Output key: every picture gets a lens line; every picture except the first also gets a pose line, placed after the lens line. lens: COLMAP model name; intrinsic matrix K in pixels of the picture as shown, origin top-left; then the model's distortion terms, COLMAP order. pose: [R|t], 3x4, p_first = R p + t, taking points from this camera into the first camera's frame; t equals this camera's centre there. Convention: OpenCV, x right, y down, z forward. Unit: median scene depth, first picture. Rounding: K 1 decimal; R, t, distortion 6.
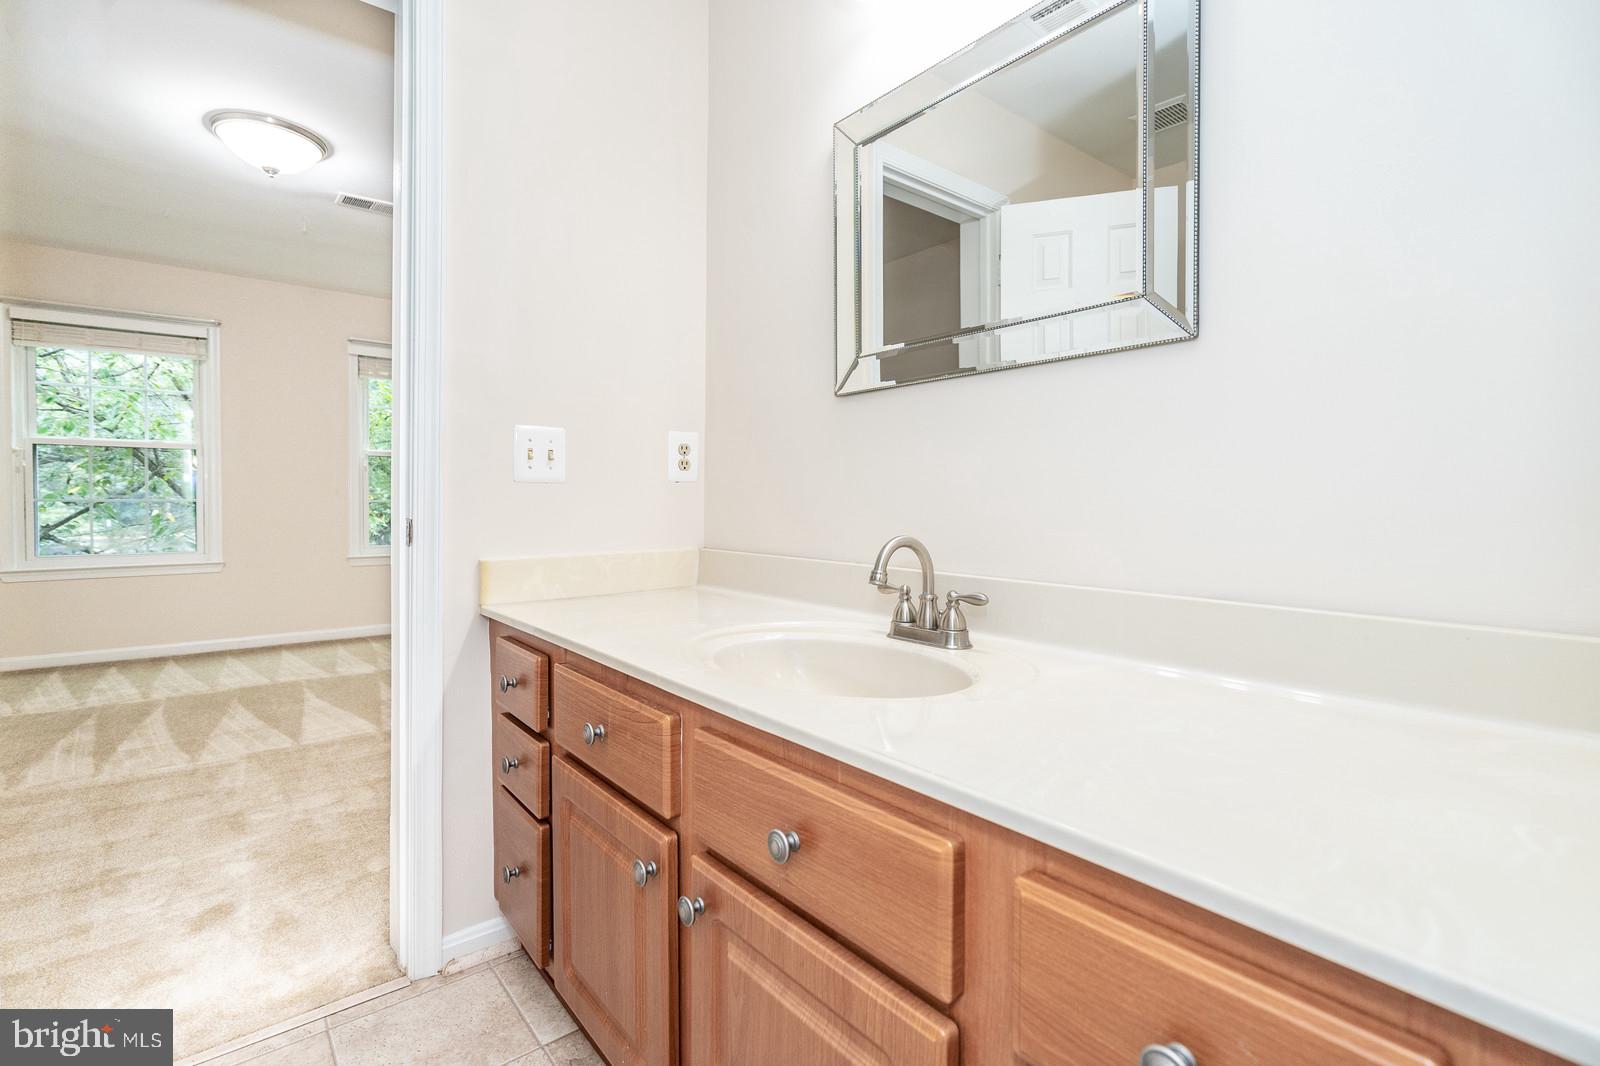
lens RADIAL K [[747.7, 0, 793.1], [0, 747.7, 491.6], [0, 0, 1]] dist [-0.005679, 0.002941]
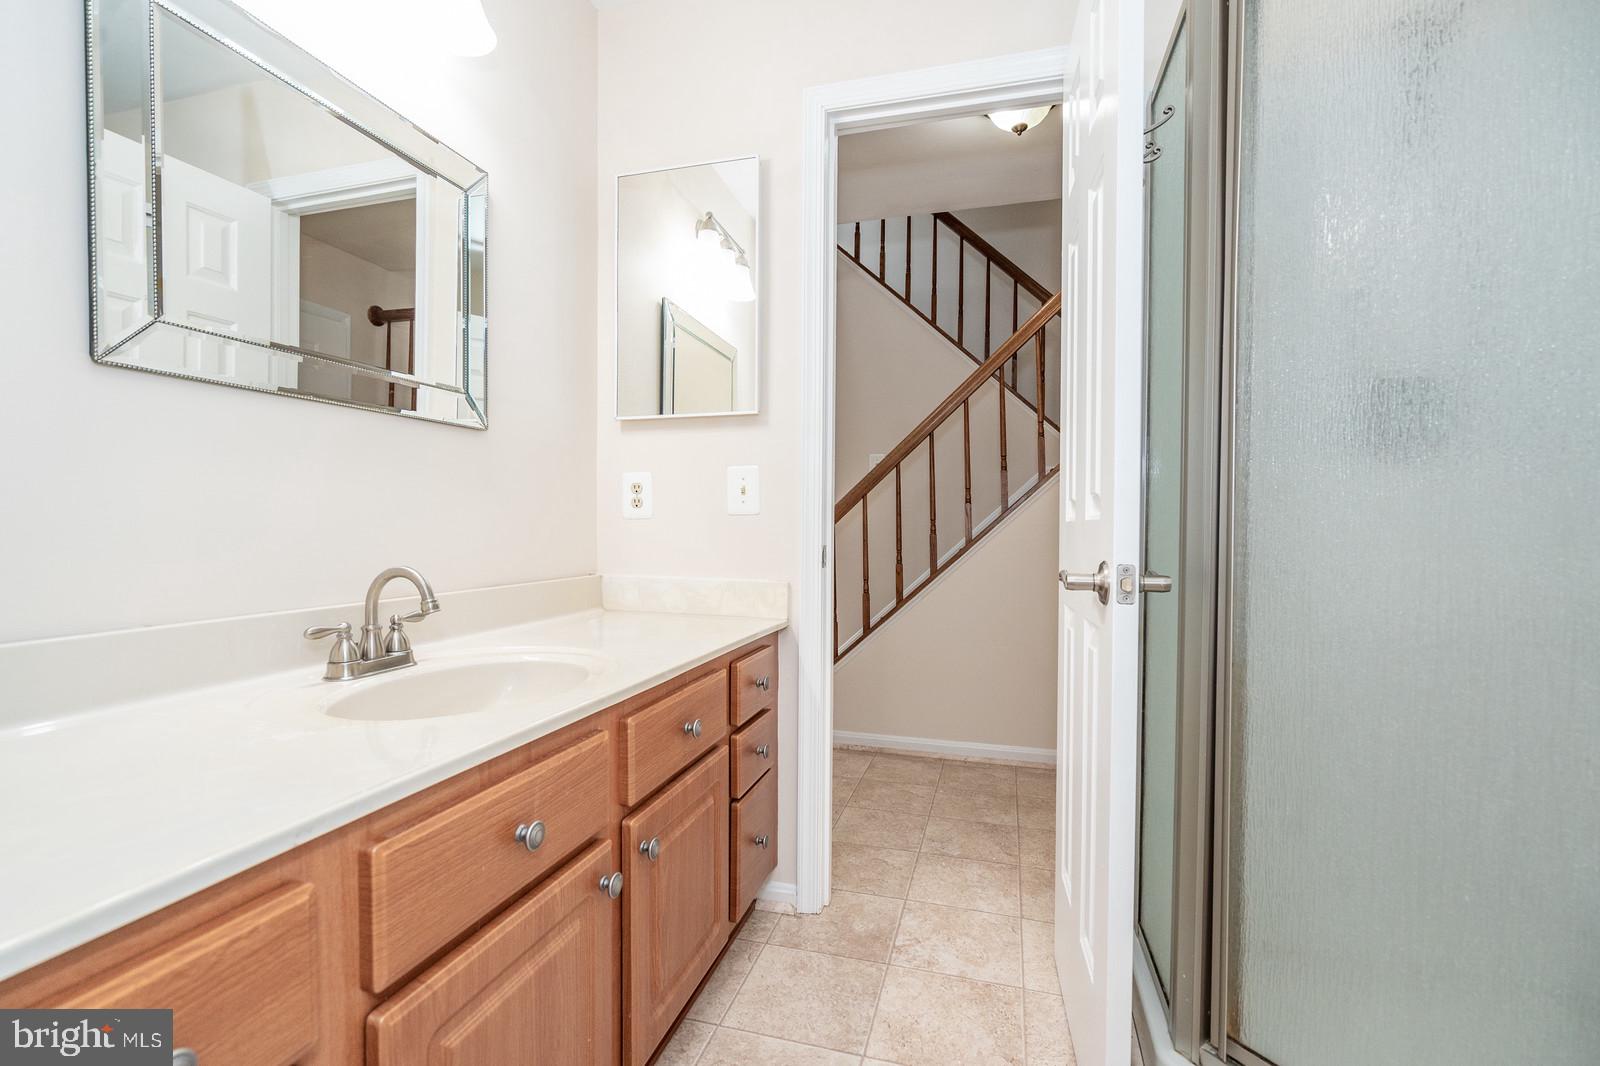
lens RADIAL K [[747.7, 0, 796.0], [0, 747.7, 535.8], [0, 0, 1]] dist [-0.005679, 0.002941]
pose [[-0.575404, -0.013051, 0.817765, -1.032517], [-0.007937, 0.999915, 0.010373, 0.003217], [-0.817831, -0.000522, -0.575459, 1.194178]]
